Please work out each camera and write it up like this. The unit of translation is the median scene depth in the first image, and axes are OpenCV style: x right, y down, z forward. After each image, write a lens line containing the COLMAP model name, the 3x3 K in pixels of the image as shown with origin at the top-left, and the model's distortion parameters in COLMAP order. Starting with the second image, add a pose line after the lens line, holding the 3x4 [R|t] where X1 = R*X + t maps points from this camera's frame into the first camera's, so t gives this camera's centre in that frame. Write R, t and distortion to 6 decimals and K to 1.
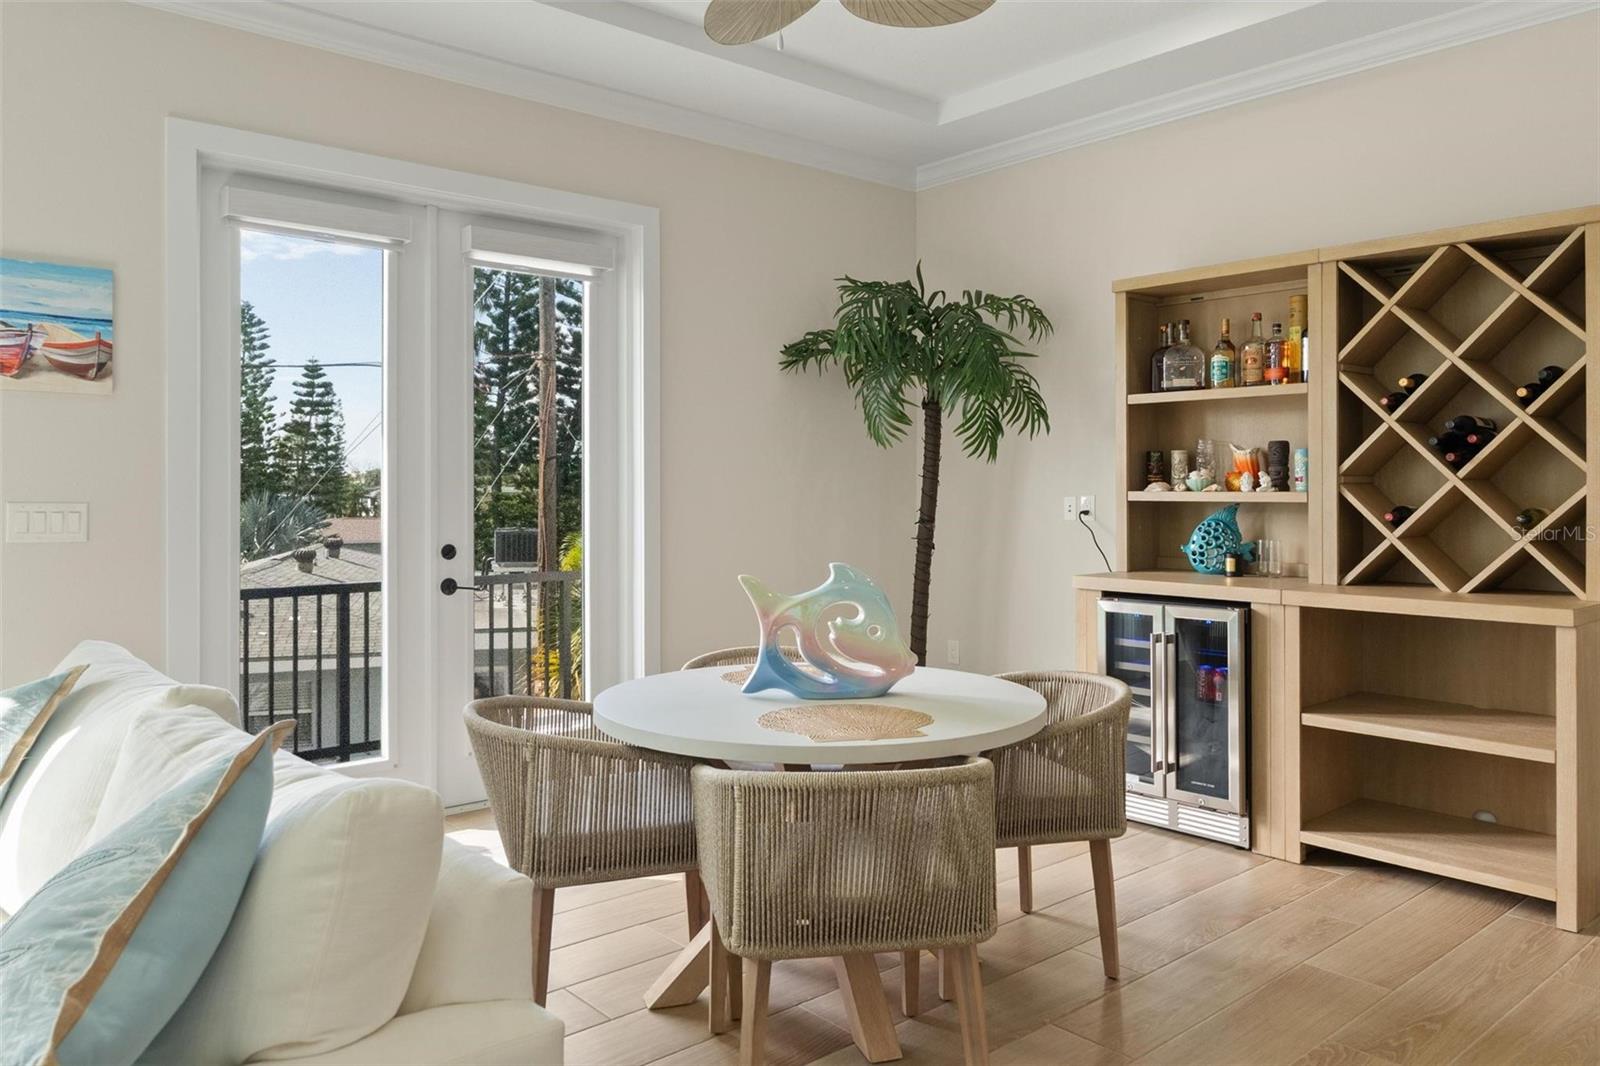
lens RADIAL K [[1129.5, 0, 810.3], [0, 1129.5, 497.9], [0, 0, 1]] dist [-0.008071, -0.003241]
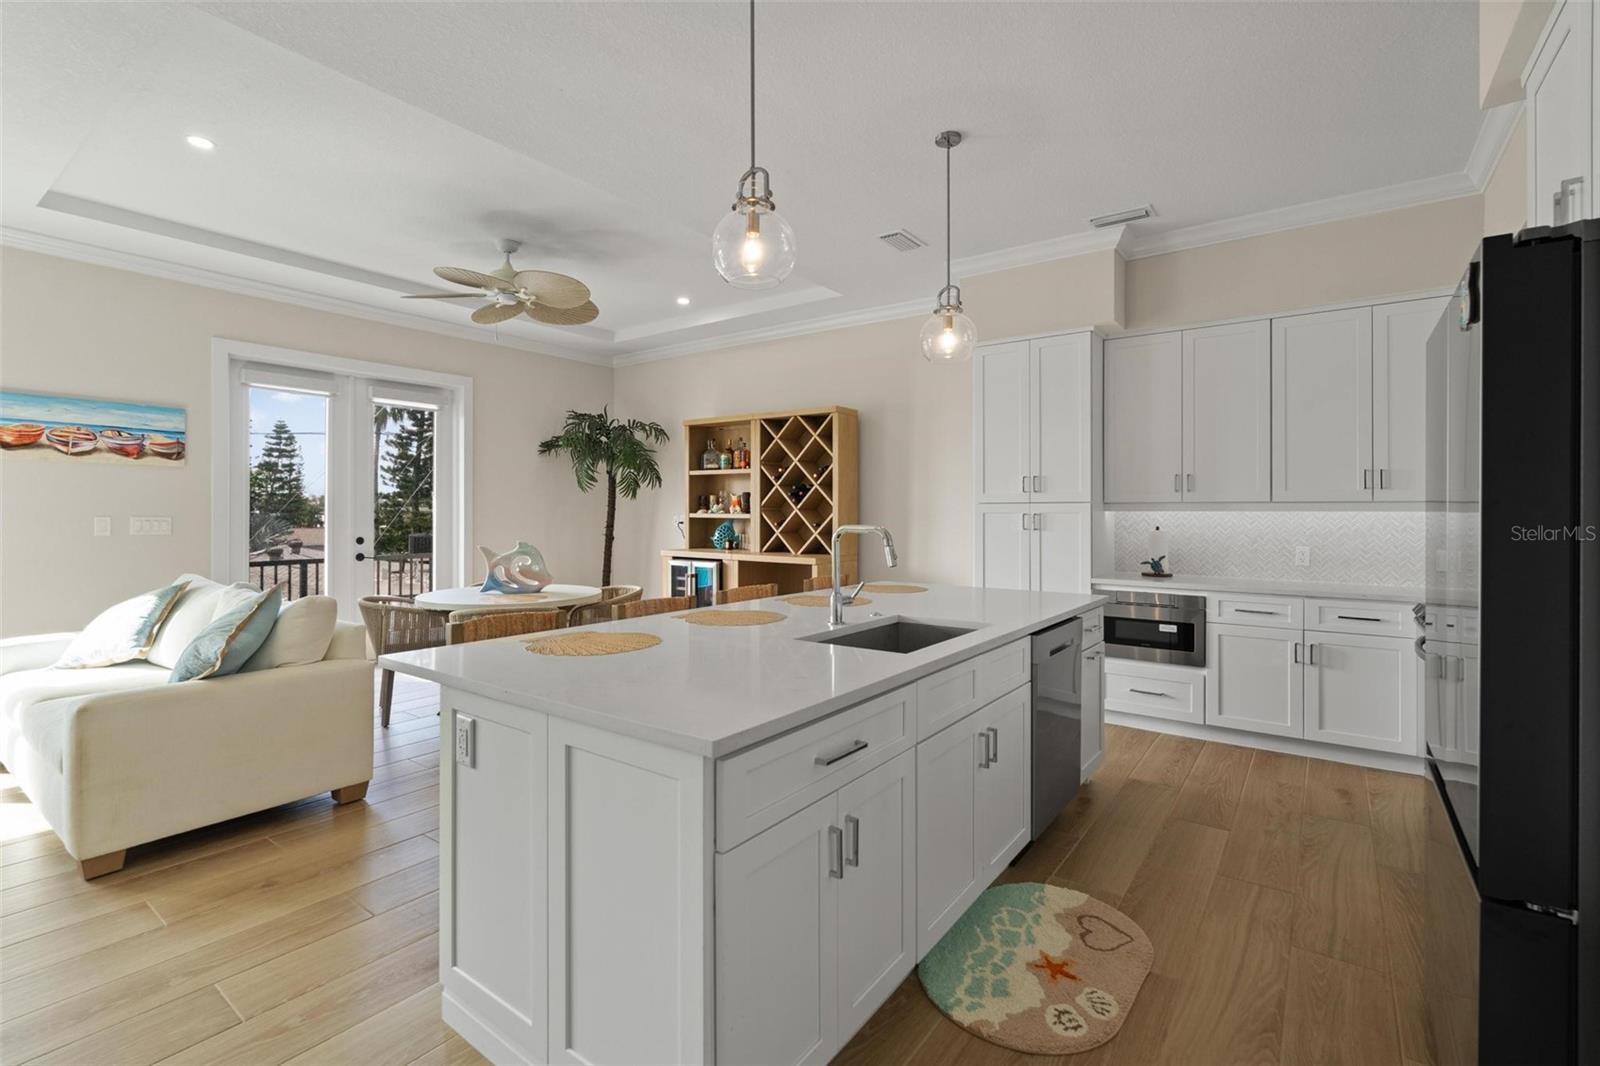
lens RADIAL K [[716.2, 0, 793.4], [0, 716.2, 514.7], [0, 0, 1]] dist [-0.005793, 0.001922]
pose [[0.978159, 0.004037, 0.207818, 0.195060], [-0.003659, 0.999991, -0.002202, -0.000570], [-0.207825, 0.001393, 0.978165, -0.477020]]
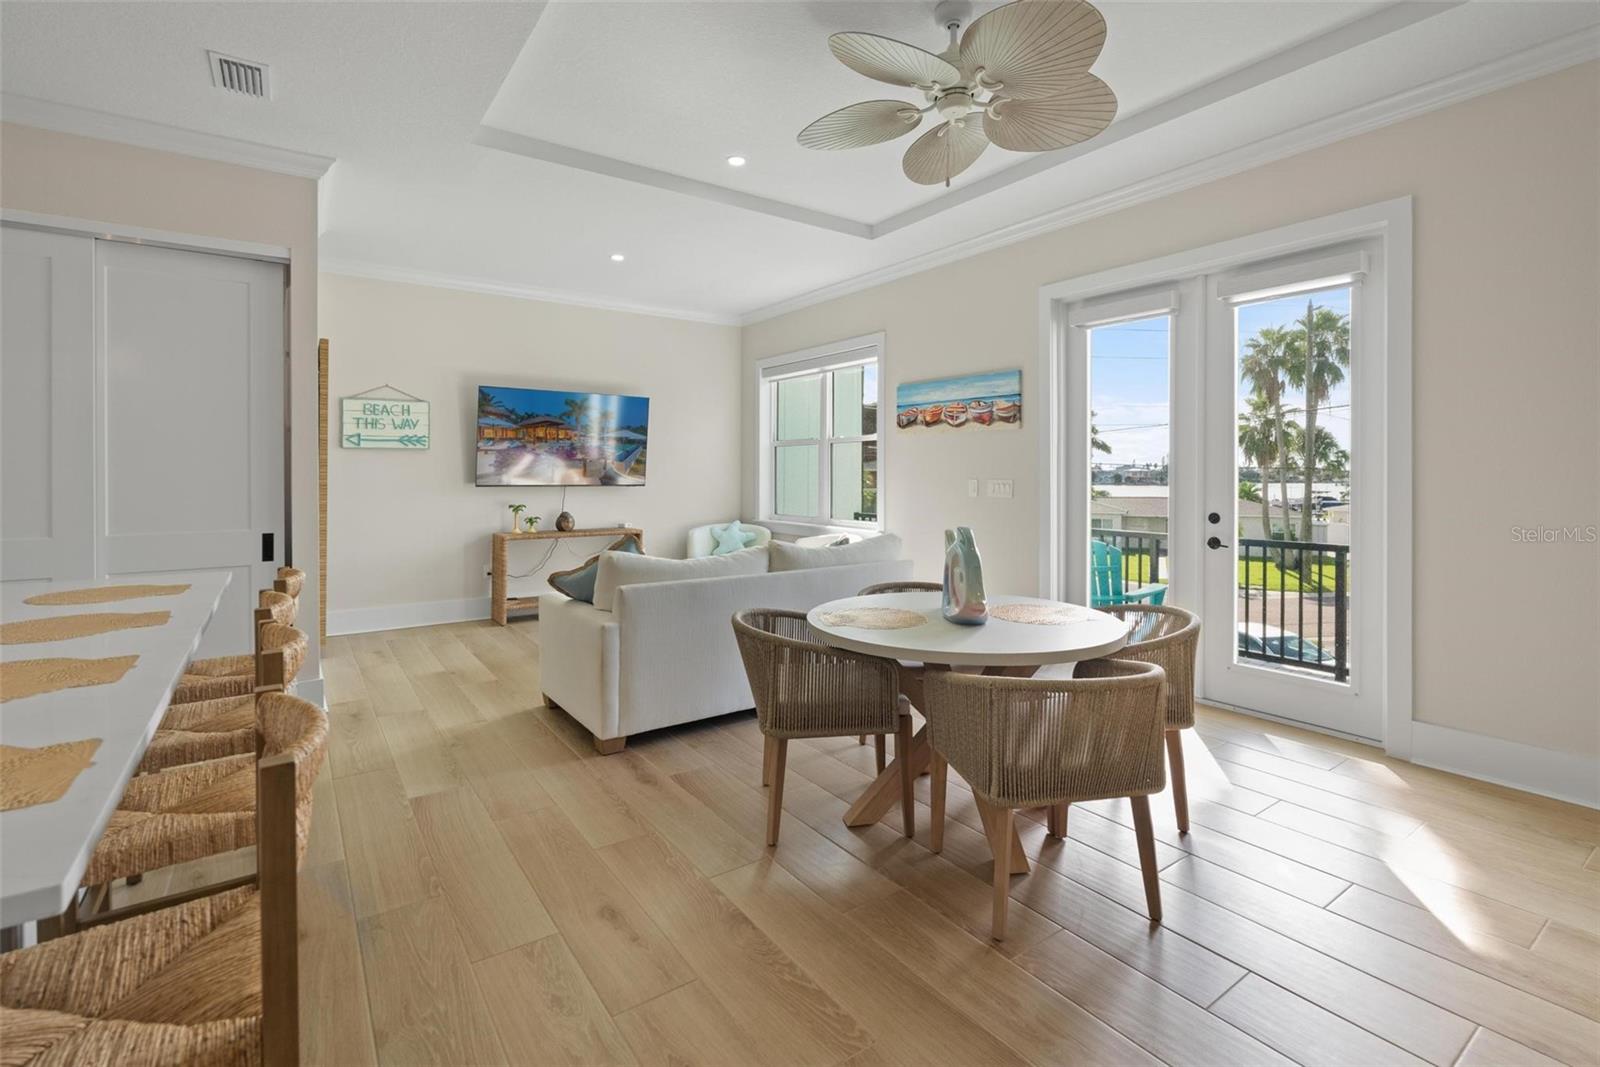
lens RADIAL K [[716.2, 0, 784.3], [0, 716.2, 469.7], [0, 0, 1]] dist [-0.005793, 0.001922]
pose [[-0.120138, -0.001992, -0.992755, 0.632312], [-0.005034, 0.999986, -0.001397, -0.008548], [0.992744, 0.004830, -0.120147, 0.589319]]
